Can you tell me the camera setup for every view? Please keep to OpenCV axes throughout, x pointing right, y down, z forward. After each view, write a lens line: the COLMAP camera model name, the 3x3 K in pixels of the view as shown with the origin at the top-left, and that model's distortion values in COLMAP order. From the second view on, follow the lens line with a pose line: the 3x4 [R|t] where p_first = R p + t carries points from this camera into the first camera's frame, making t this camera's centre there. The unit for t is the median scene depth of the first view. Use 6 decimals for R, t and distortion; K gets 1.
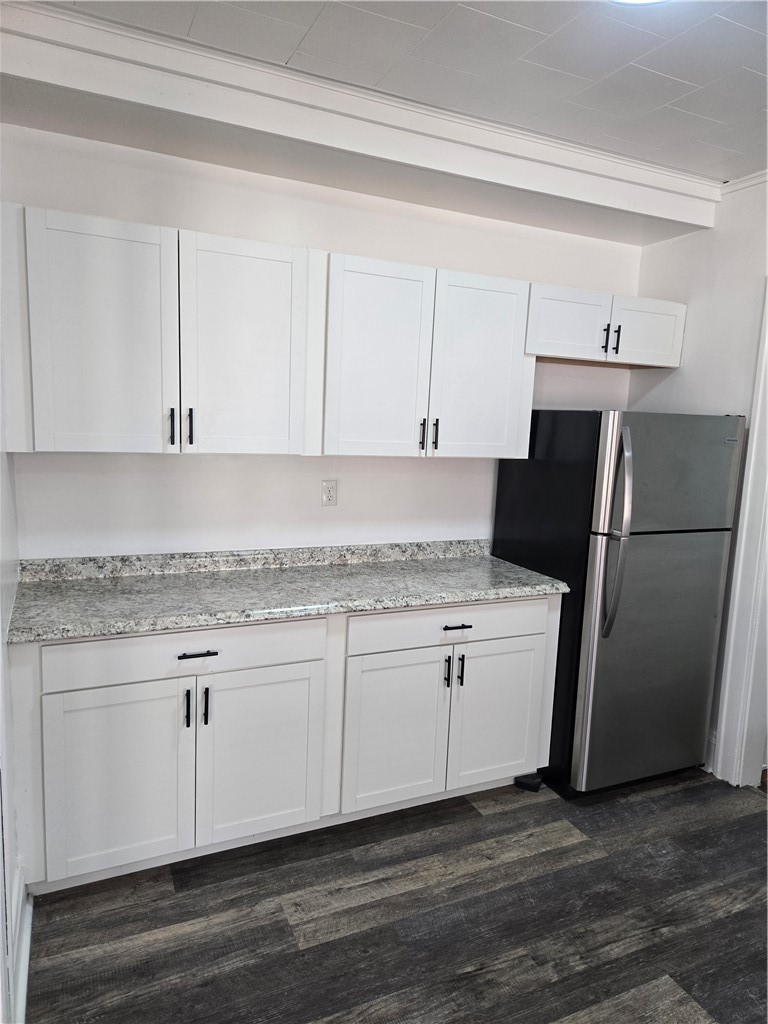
lens RADIAL K [[684.3, 0, 391.8], [0, 684.3, 507.8], [0, 0, 1]] dist [0.066499, -0.050257]
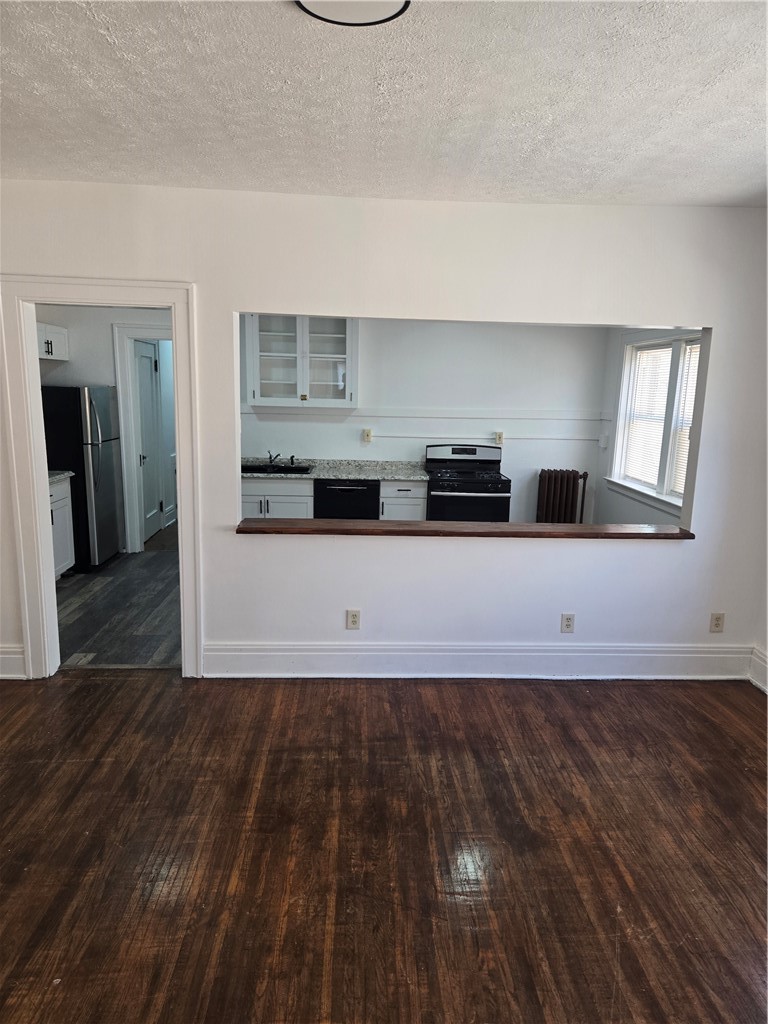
lens RADIAL K [[684.3, 0, 386.1], [0, 684.3, 515.3], [0, 0, 1]] dist [0.066499, -0.050257]
pose [[0.382993, -0.198401, 0.902193, -1.386947], [0.116141, 0.979255, 0.166045, 0.005450], [-0.916421, 0.041188, 0.398091, -0.730461]]
